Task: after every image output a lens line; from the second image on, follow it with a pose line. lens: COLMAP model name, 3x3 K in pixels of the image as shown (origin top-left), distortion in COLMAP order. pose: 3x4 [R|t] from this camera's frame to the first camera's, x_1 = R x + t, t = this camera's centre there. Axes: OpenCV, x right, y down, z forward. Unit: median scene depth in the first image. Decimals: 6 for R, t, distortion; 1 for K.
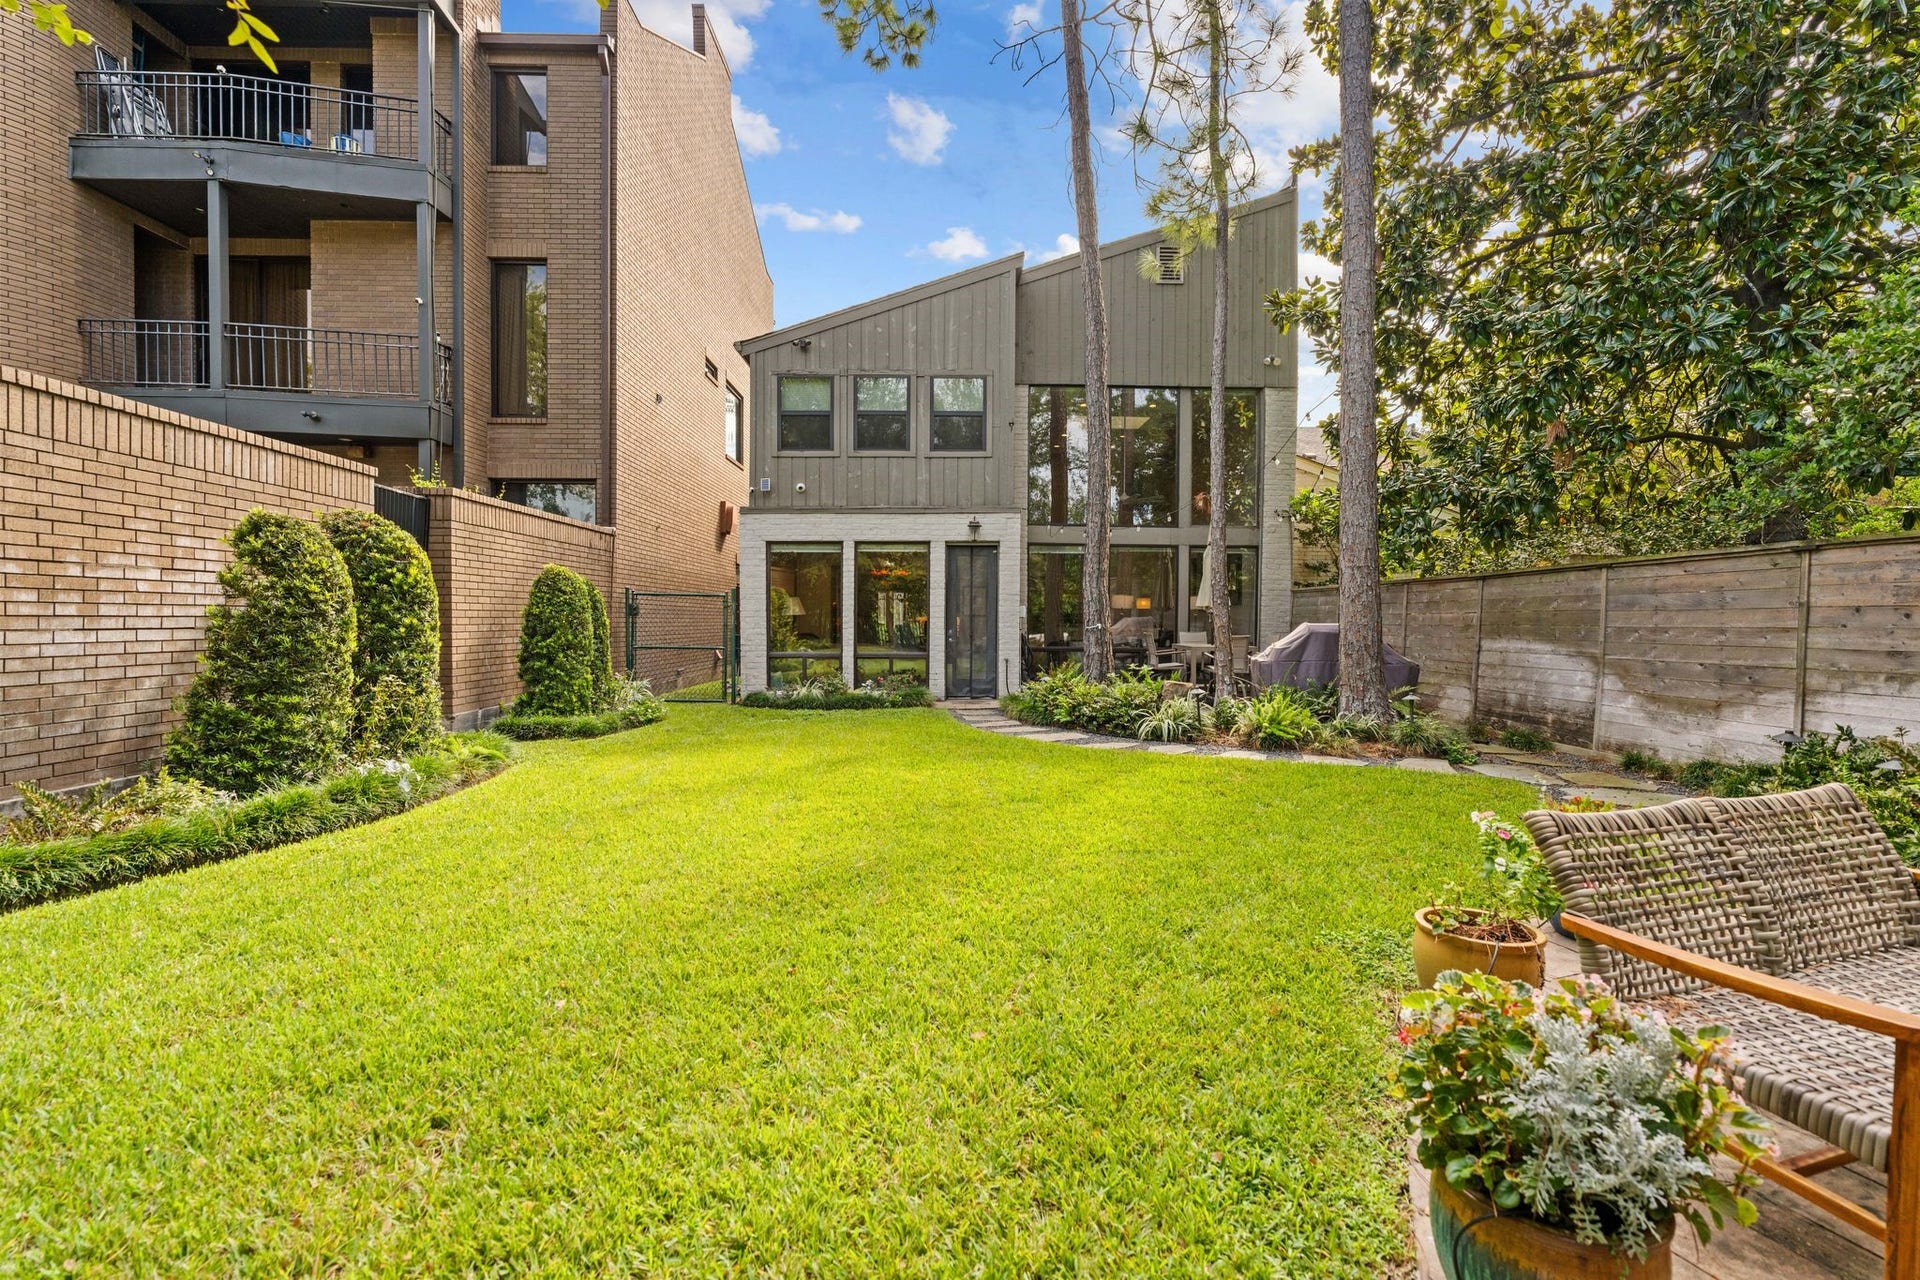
lens RADIAL K [[870.3, 0, 962.3], [0, 870.3, 635.9], [0, 0, 1]] dist [-0.007976, 0.003951]
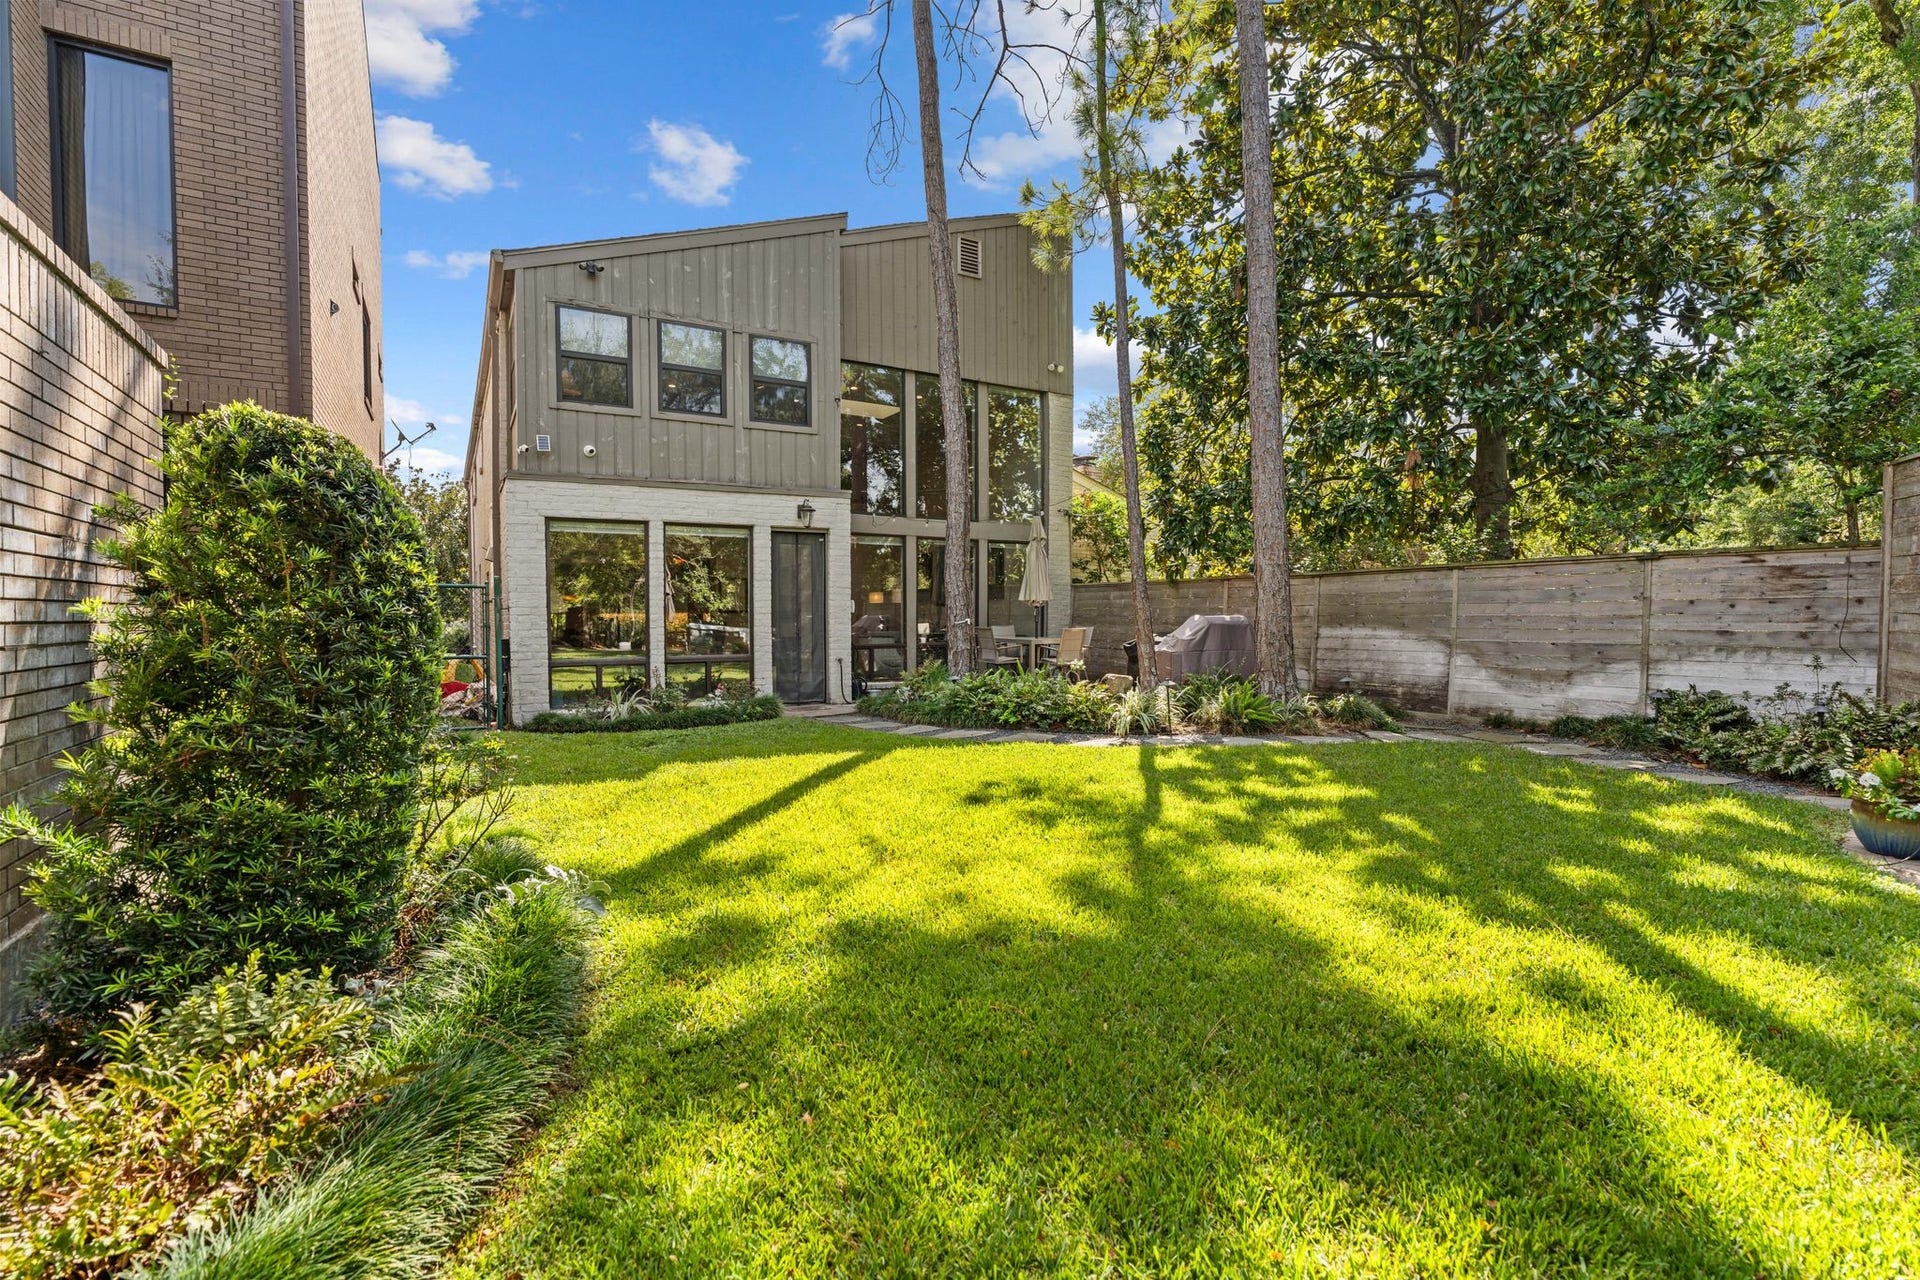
lens RADIAL K [[870.3, 0, 965.7], [0, 870.3, 636.8], [0, 0, 1]] dist [-0.007976, 0.003951]
pose [[0.870538, -0.021802, 0.491618, -0.281664], [0.018074, 0.999761, 0.012332, -0.005028], [-0.491769, -0.001850, 0.870724, 0.144890]]
